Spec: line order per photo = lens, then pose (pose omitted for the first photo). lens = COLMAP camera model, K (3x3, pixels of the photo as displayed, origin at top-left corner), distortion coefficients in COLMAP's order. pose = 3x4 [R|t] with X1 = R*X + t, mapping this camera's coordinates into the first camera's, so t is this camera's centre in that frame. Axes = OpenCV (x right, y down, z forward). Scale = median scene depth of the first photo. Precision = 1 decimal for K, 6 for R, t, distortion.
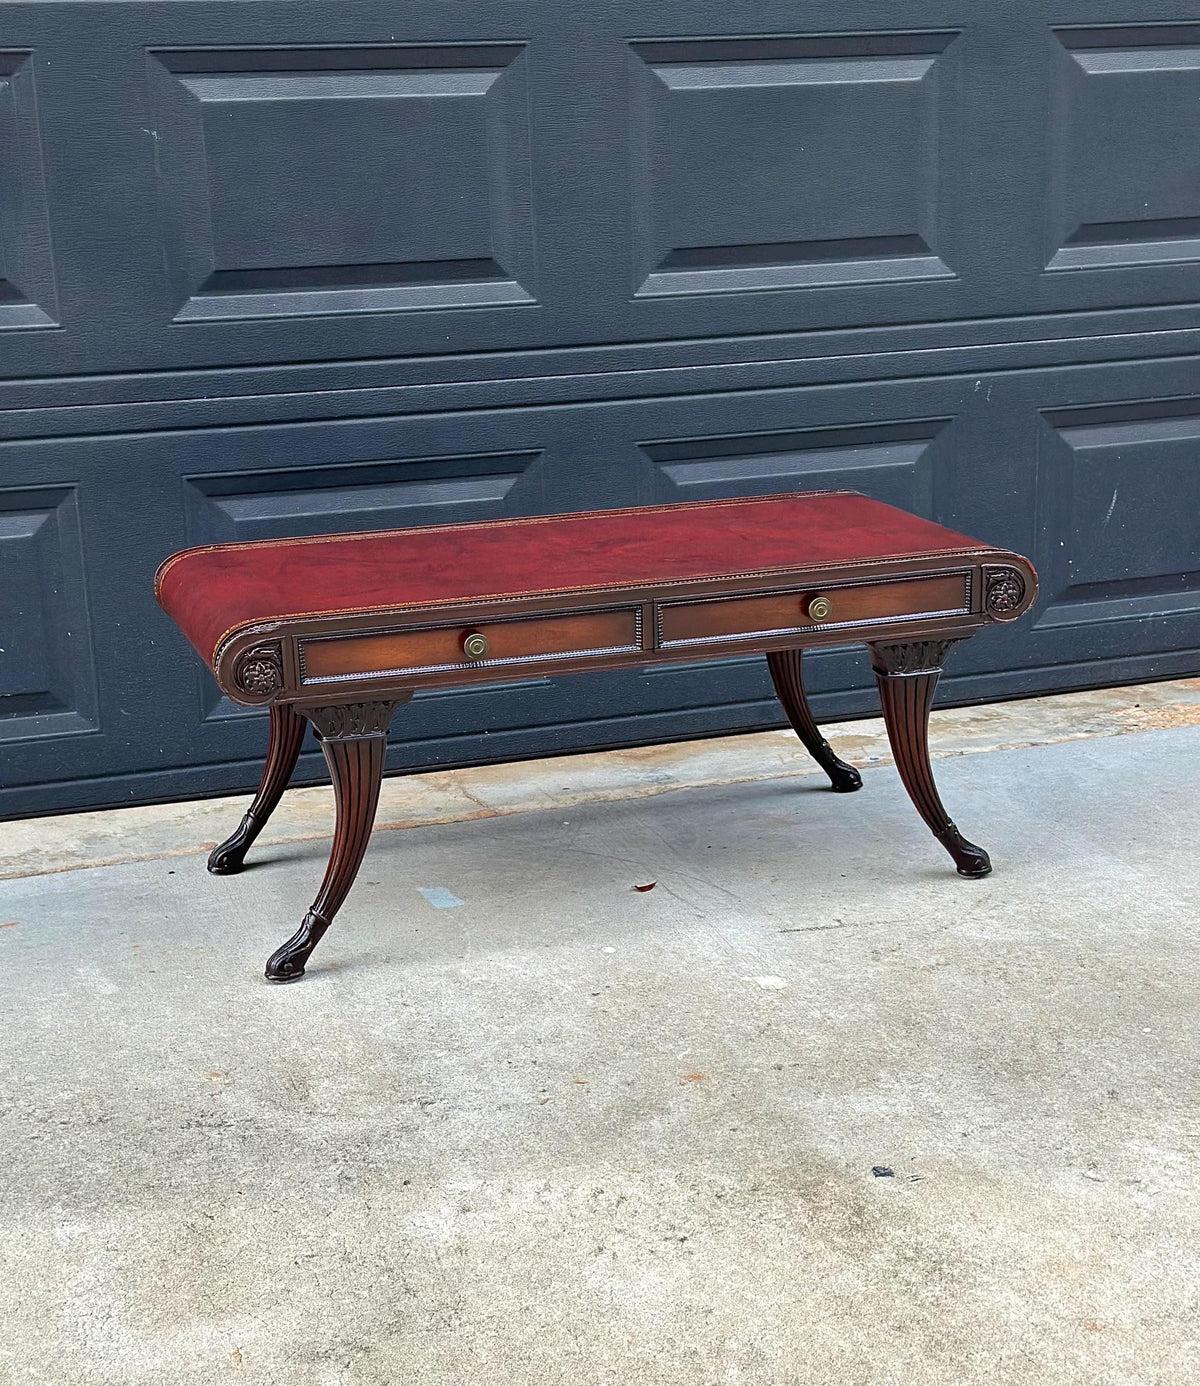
lens RADIAL K [[2357.2, 0, 605.3], [0, 2357.2, 730.6], [0, 0, 1]] dist [0.152649, -0.009356]
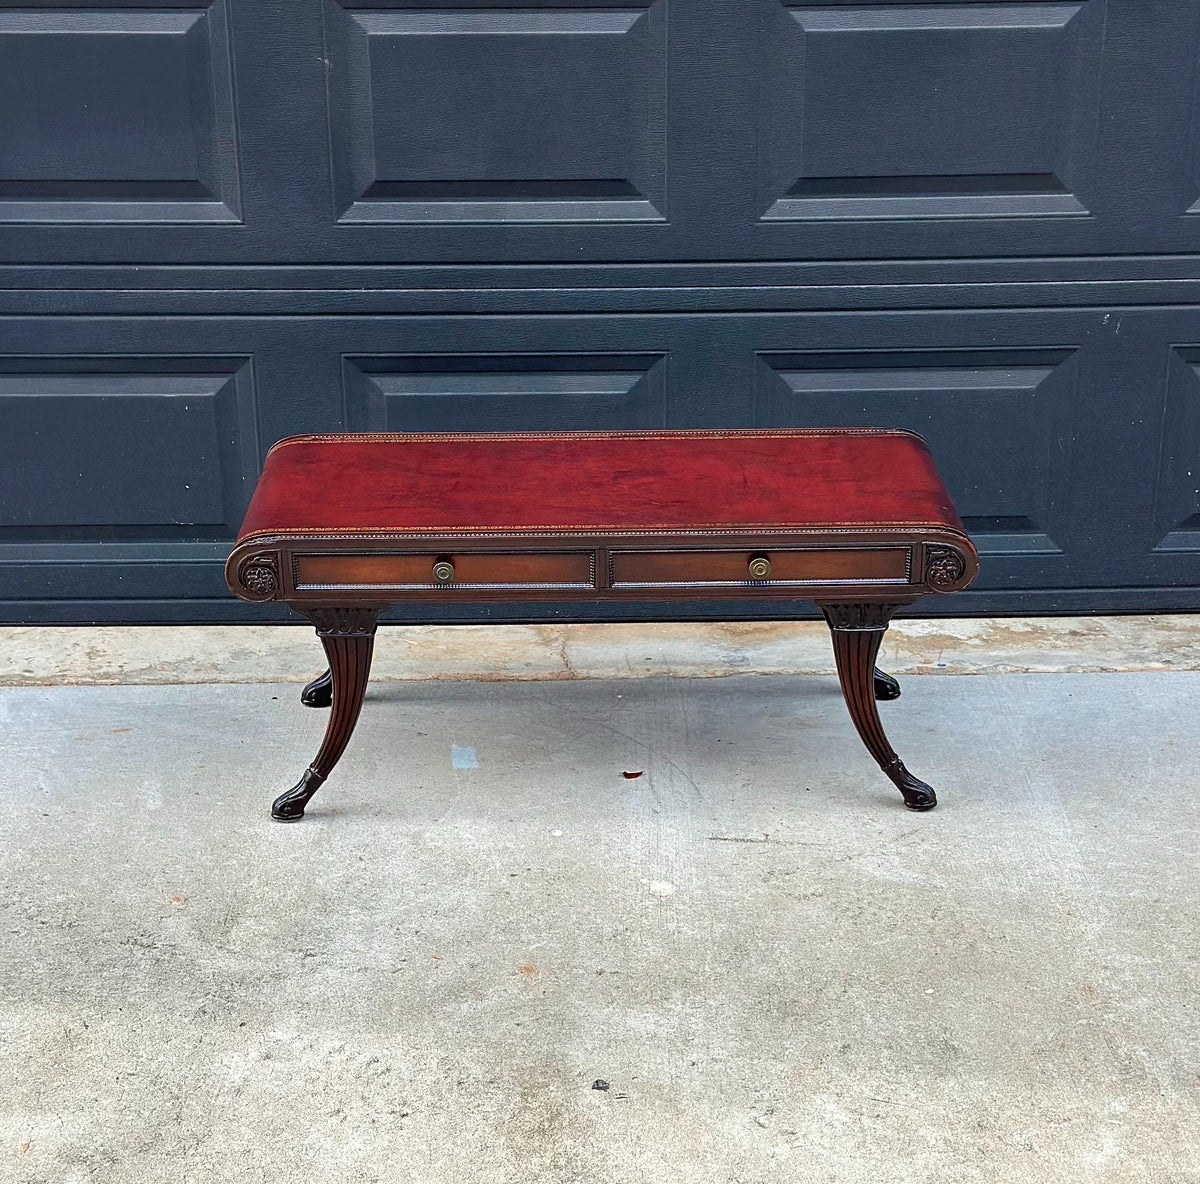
lens RADIAL K [[2384.1, 0, 603.9], [0, 2384.1, 677.8], [0, 0, 1]] dist [0.139201, 0.083982]
pose [[0.950513, 0.138729, -0.277992, 0.300352], [-0.102267, 0.984615, 0.141687, -0.134340], [0.293372, -0.106246, 0.950076, -0.095636]]
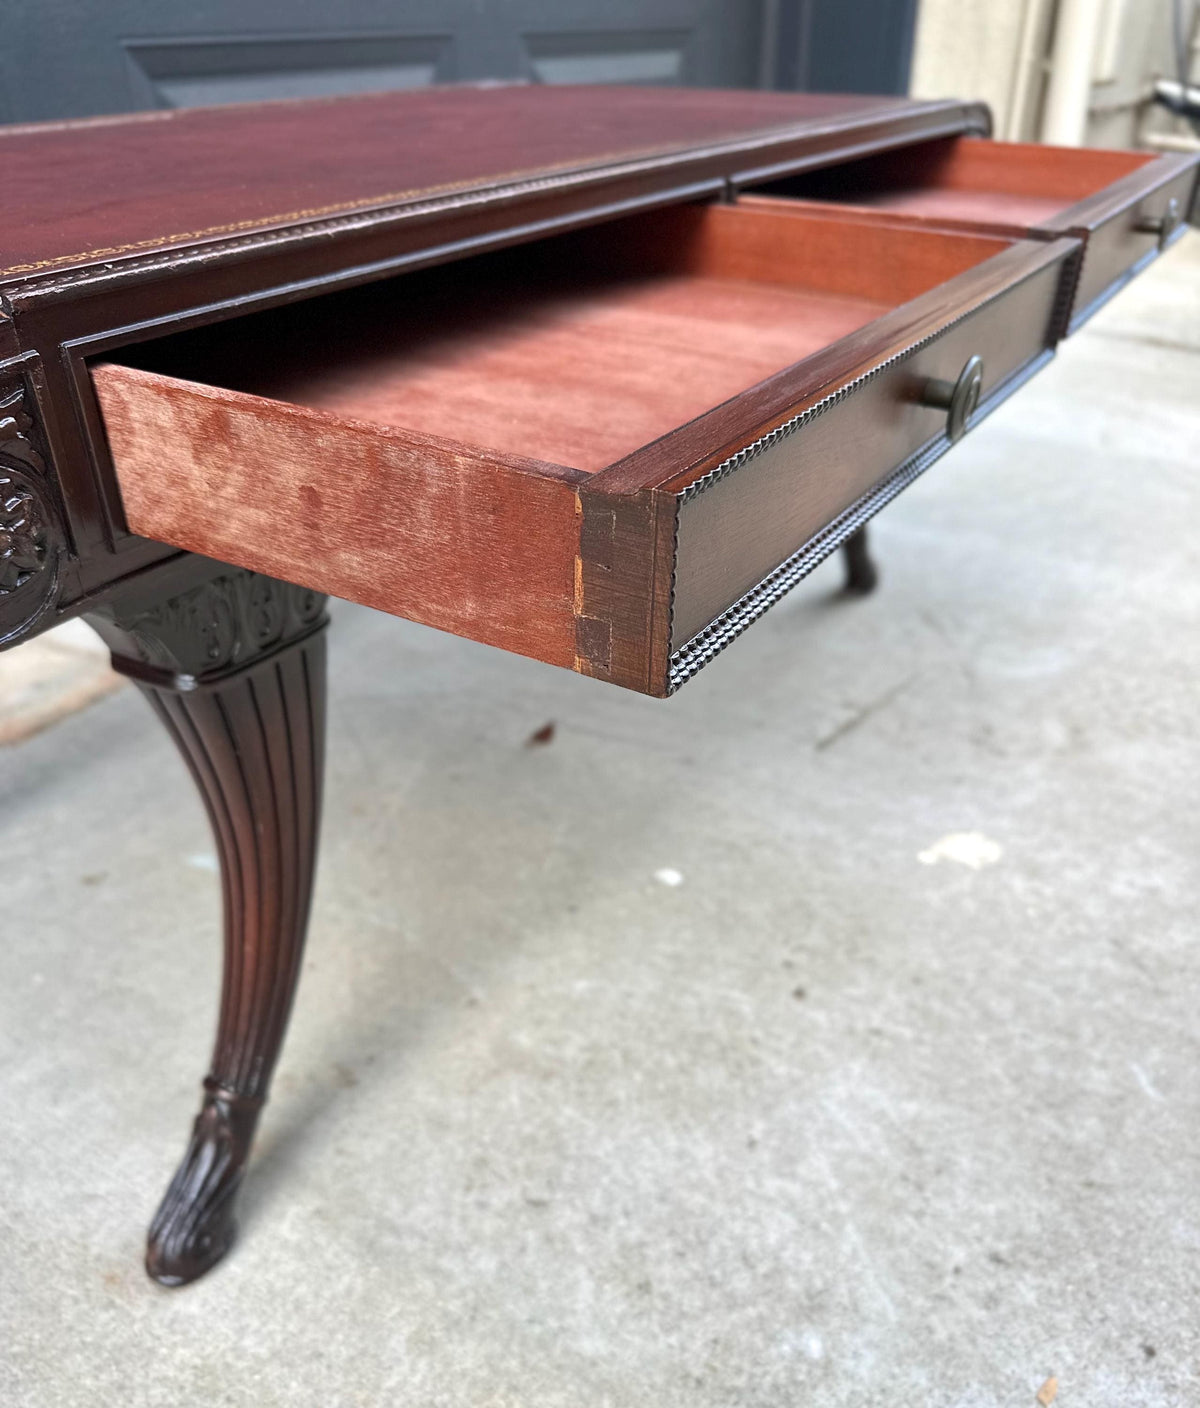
lens RADIAL K [[1166.2, 0, 605.8], [0, 1166.2, 818.5], [0, 0, 1]] dist [0.136234, -0.315511]
pose [[0.767328, -0.346214, 0.539762, -0.141247], [0.157253, 0.917620, 0.365028, -0.024678], [-0.621674, -0.195217, 0.758559, 0.698148]]
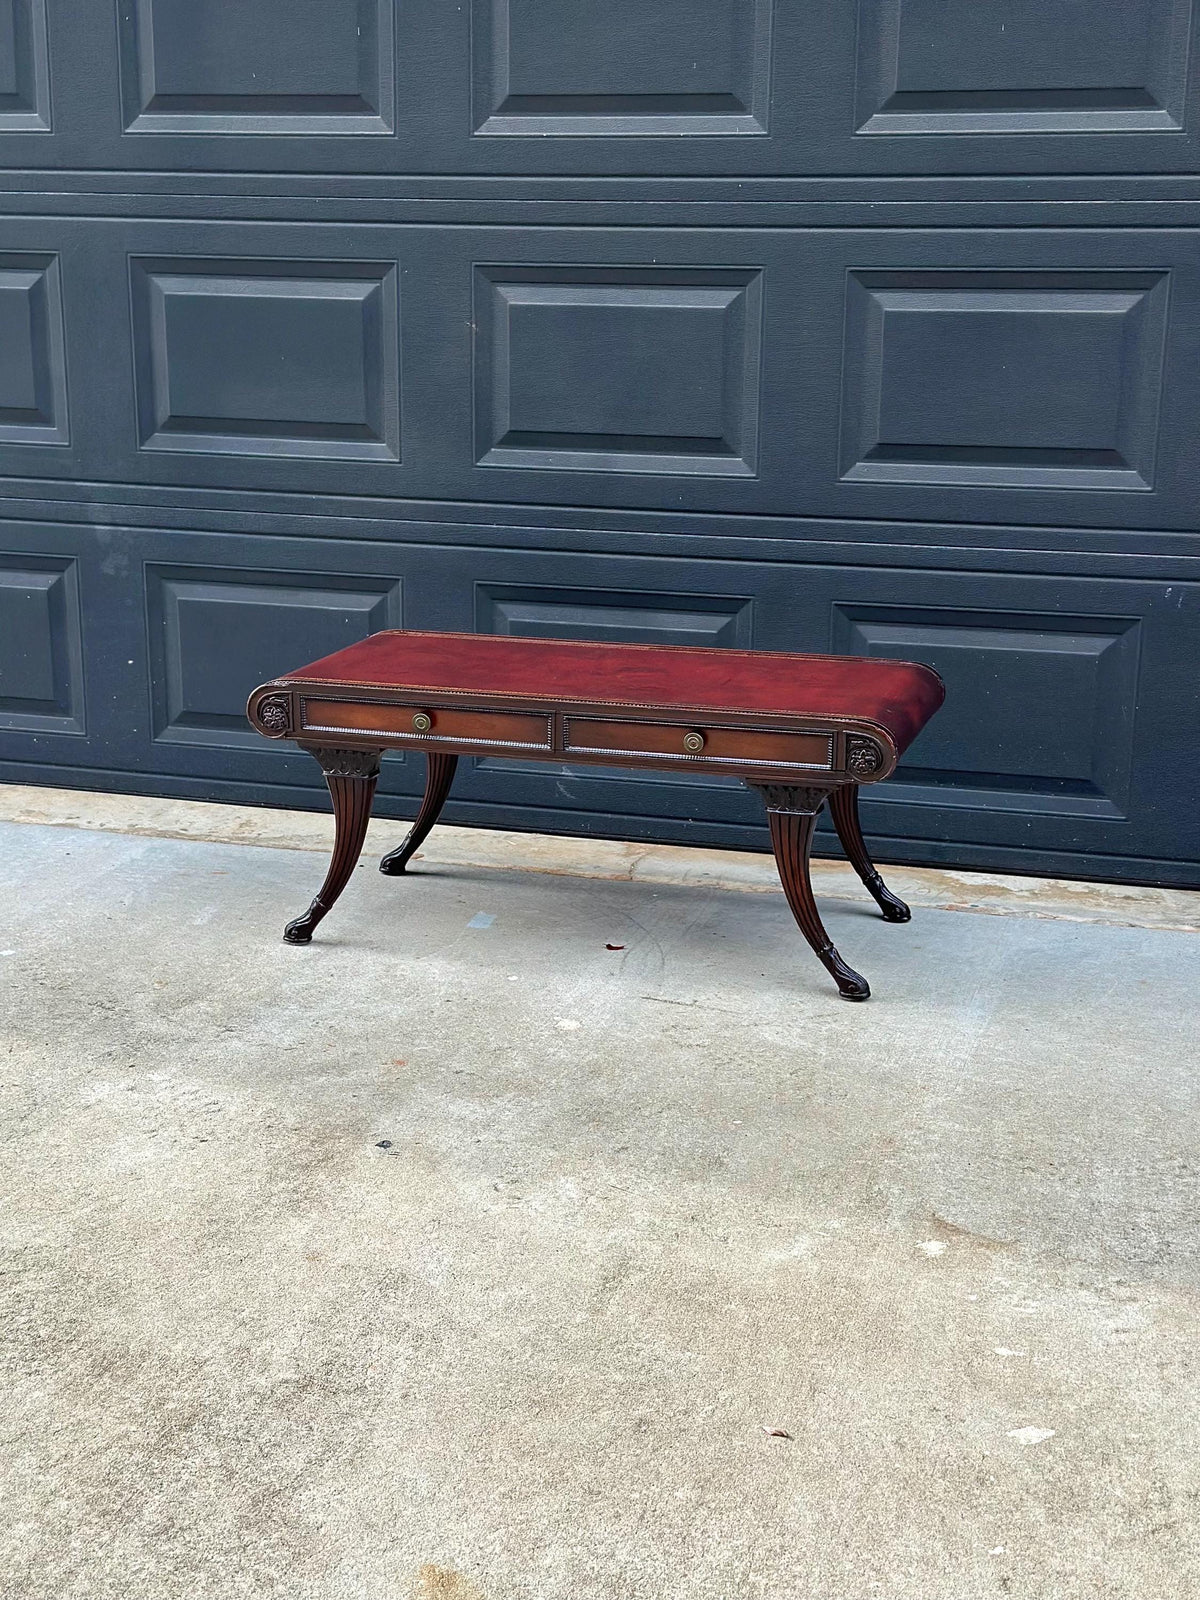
lens RADIAL K [[2232.6, 0, 600.0], [0, 2232.6, 800.0], [0, 0, 1]] dist [0.147677, -0.029658]
pose [[0.811200, 0.176948, -0.557355, 0.613306], [-0.186453, 0.981638, 0.040275, -0.052267], [0.554247, 0.071249, 0.829297, 0.012926]]
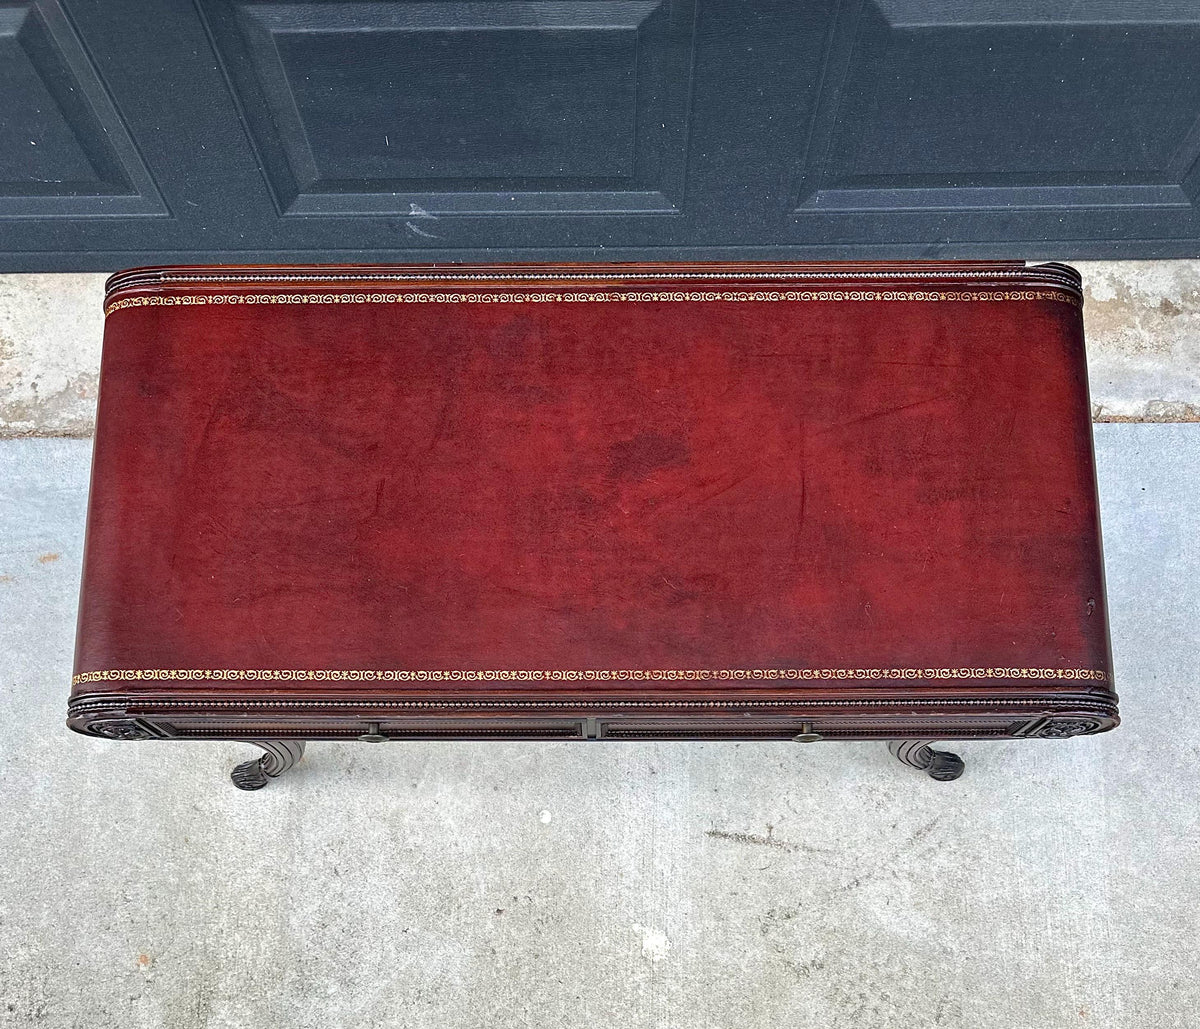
lens RADIAL K [[1160.0, 0, 597.1], [0, 1160.0, 794.6], [0, 0, 1]] dist [0.166195, -0.308409]
pose [[0.946652, 0.318831, -0.046862, 0.040455], [-0.103648, 0.438929, 0.892524, -0.345824], [0.305134, -0.840053, 0.448559, 0.681263]]
